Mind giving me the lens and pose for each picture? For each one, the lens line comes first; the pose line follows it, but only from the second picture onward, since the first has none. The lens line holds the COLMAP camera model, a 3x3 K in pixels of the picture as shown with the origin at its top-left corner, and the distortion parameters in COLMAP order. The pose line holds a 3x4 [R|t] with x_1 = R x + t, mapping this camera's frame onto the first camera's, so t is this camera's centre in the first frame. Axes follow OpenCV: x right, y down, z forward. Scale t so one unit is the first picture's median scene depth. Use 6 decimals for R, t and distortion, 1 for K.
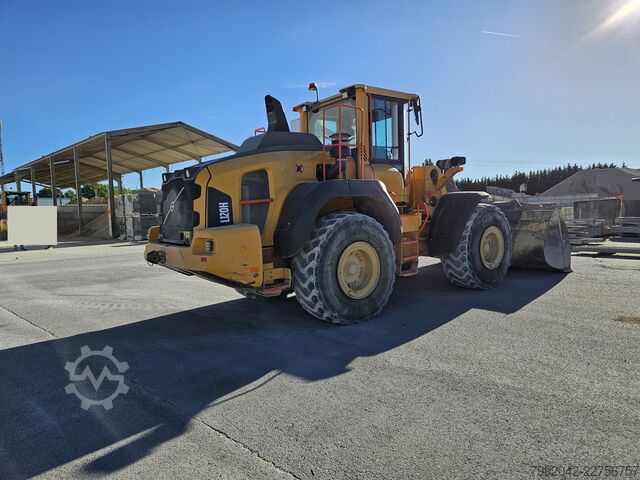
lens RADIAL K [[429.3, 0, 315.4], [0, 429.3, 238.9], [0, 0, 1]] dist [0.063969, -0.053081]
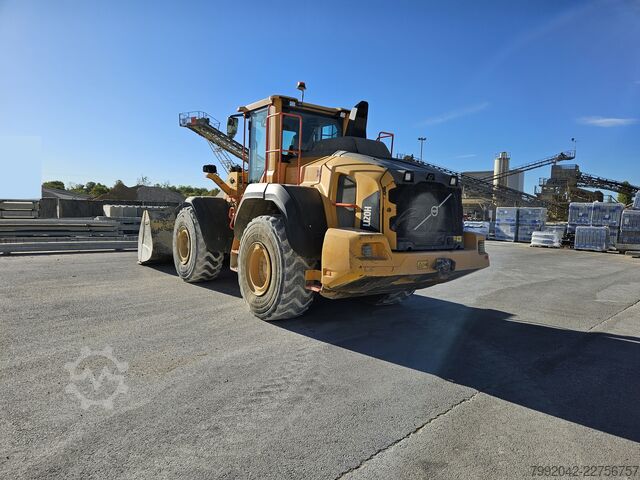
lens RADIAL K [[426.7, 0, 319.9], [0, 426.7, 235.2], [0, 0, 1]] dist [0.076619, -0.062090]
pose [[0.035306, -0.032894, 0.998835, -1.180819], [0.030808, 0.999019, 0.031811, -0.054748], [-0.998902, 0.029649, 0.036285, 1.118205]]
